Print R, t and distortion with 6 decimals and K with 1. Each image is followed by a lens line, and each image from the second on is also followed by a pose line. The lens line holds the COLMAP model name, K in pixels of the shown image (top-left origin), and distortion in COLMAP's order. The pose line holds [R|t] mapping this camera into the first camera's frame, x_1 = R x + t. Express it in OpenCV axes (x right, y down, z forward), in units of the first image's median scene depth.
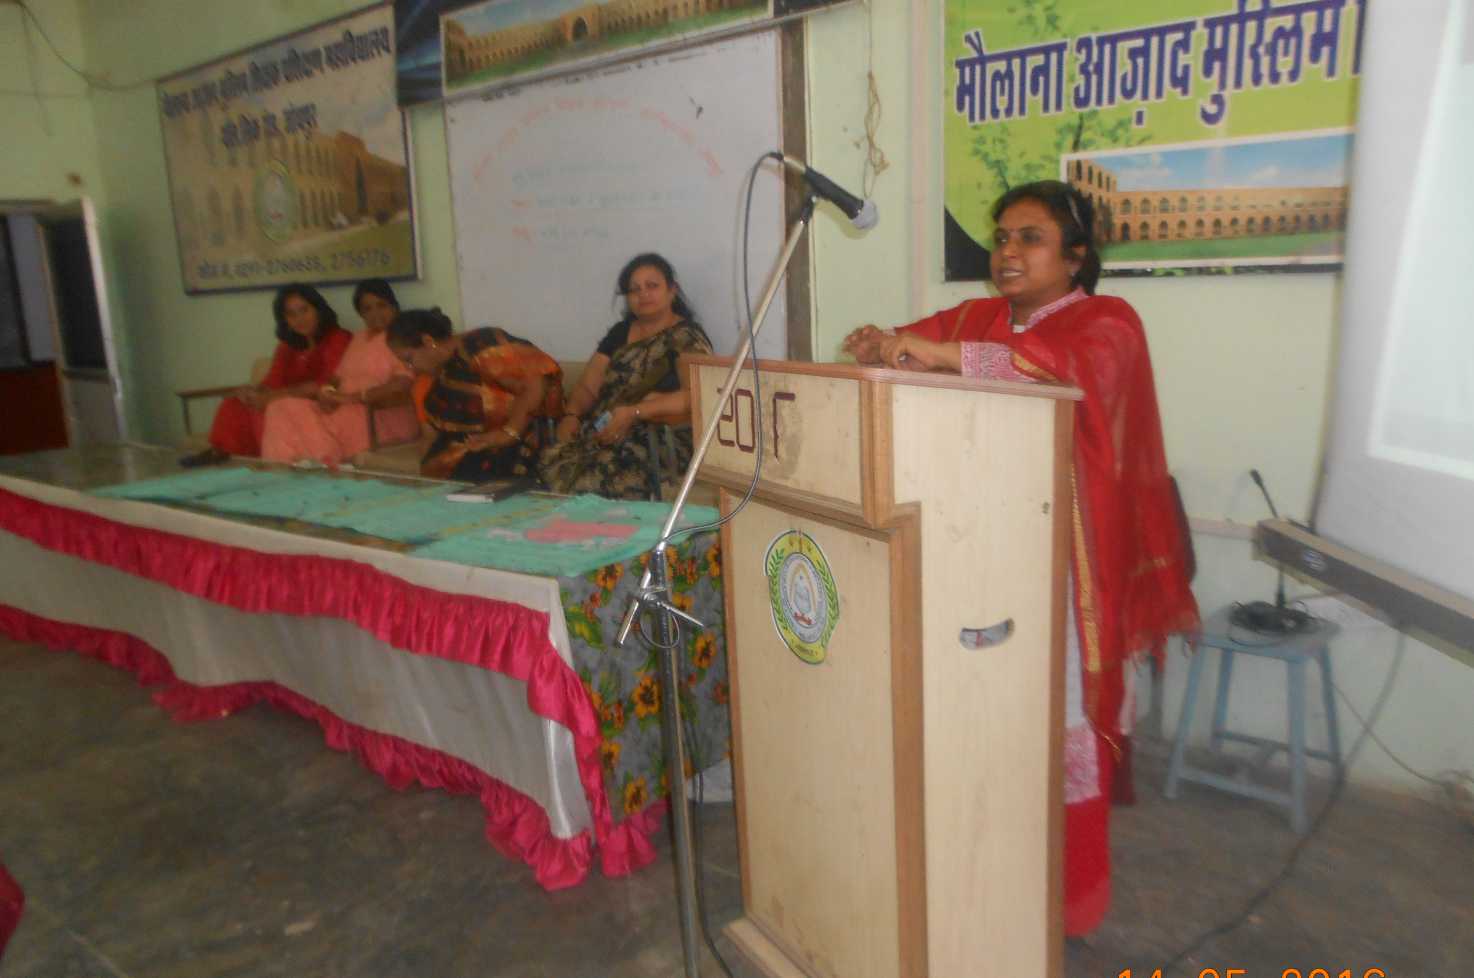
lens RADIAL K [[1172.9, 0, 711.3], [0, 1172.9, 520.2], [0, 0, 1]] dist [0.005701, -0.010142]
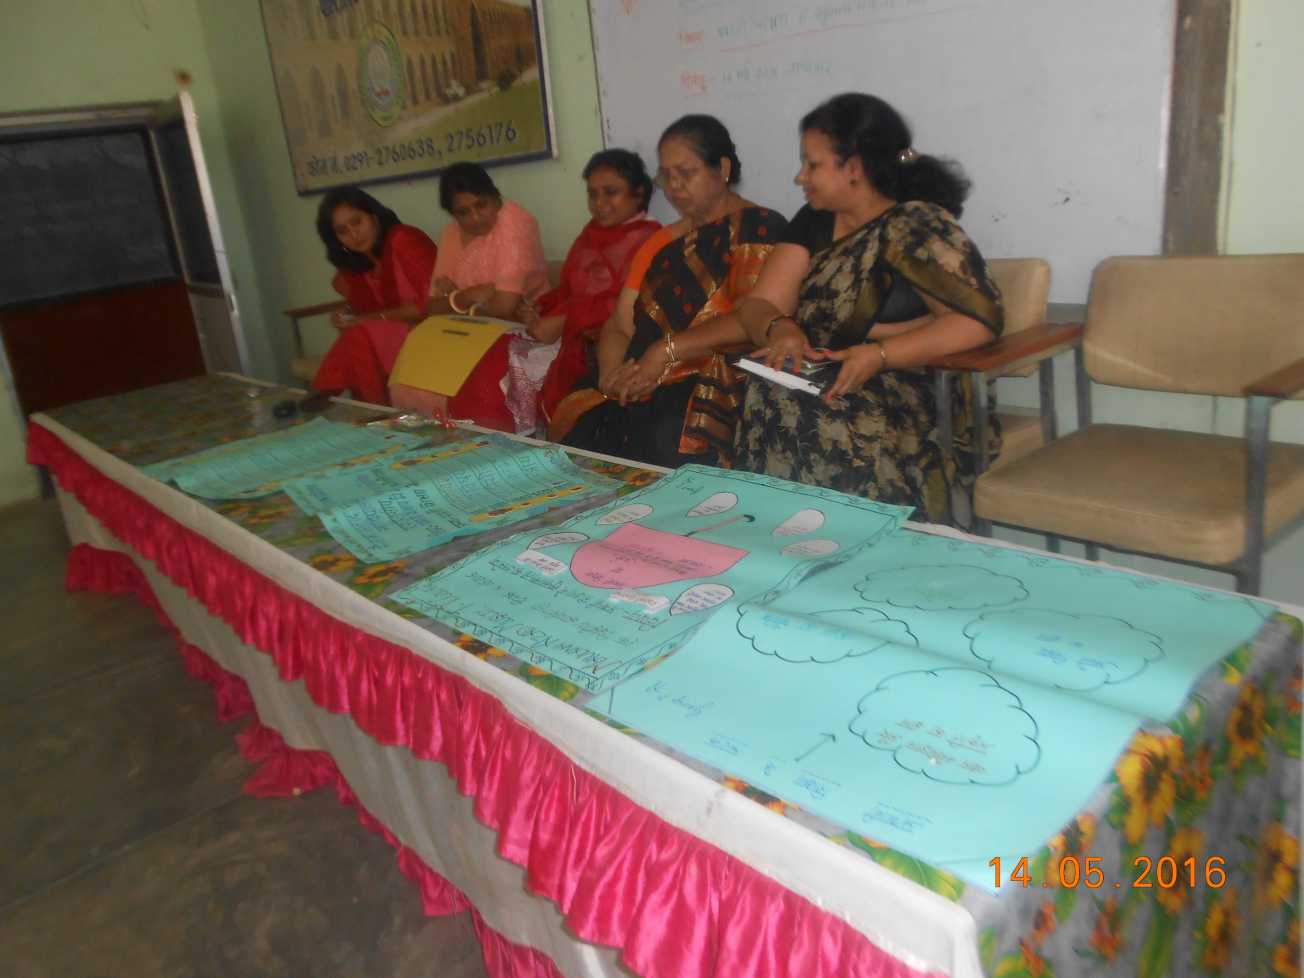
lens RADIAL K [[1049.7, 0, 652.0], [0, 1049.7, 489.0], [0, 0, 1]] dist [-0.023418, -0.011837]
pose [[0.987724, -0.013387, -0.155636, -0.127197], [0.029493, 0.994384, 0.101641, -0.089541], [0.153402, -0.104984, 0.982571, 0.485575]]
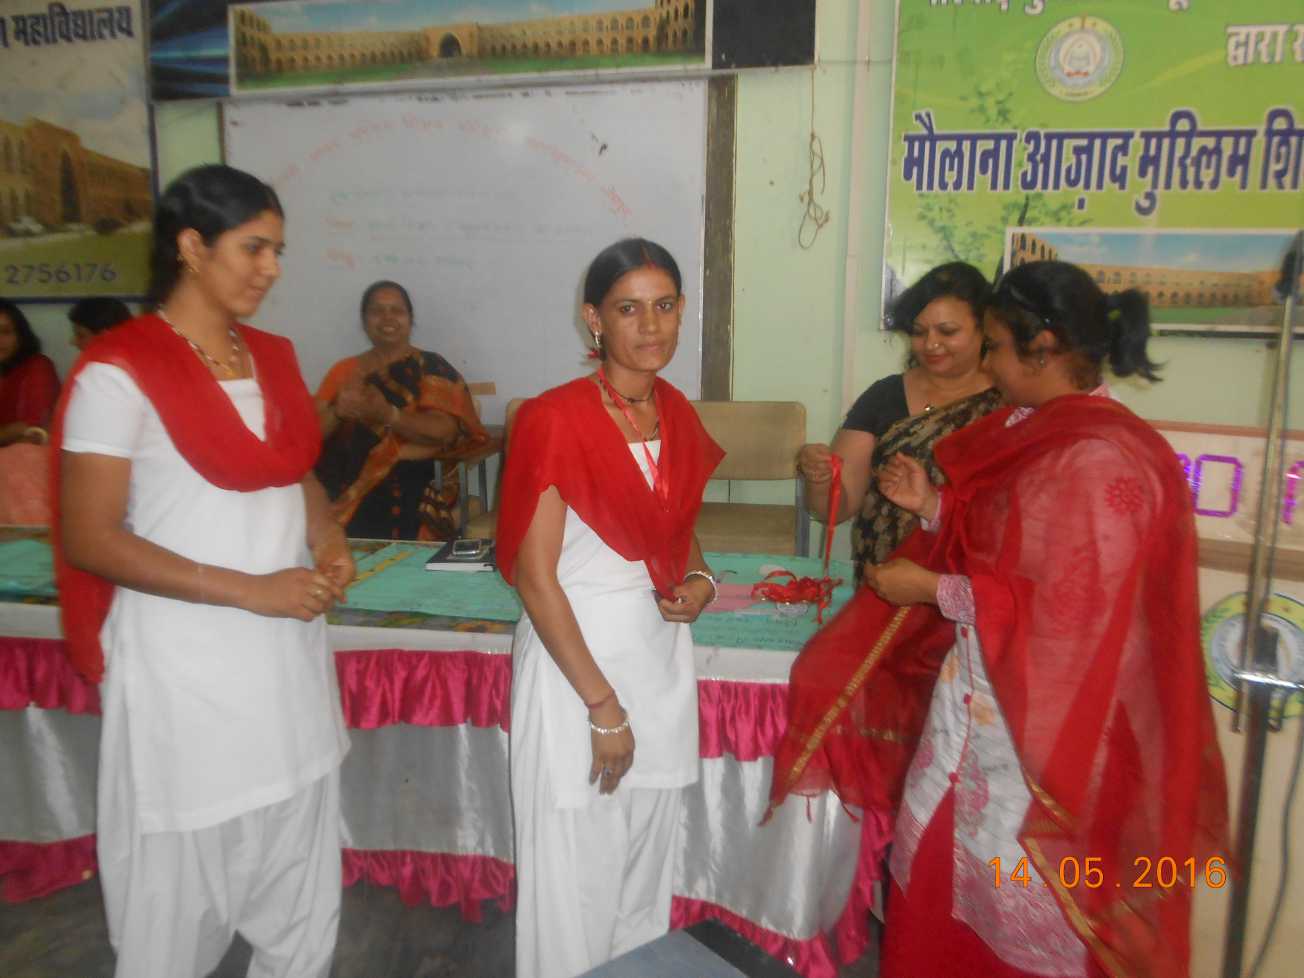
lens RADIAL K [[1049.7, 0, 652.0], [0, 1049.7, 489.0], [0, 0, 1]] dist [-0.023418, -0.011837]
pose [[0.868076, -0.043750, 0.494500, -0.503916], [0.061631, 0.997901, -0.019903, -0.051826], [-0.492591, 0.047754, 0.868949, 0.273607]]
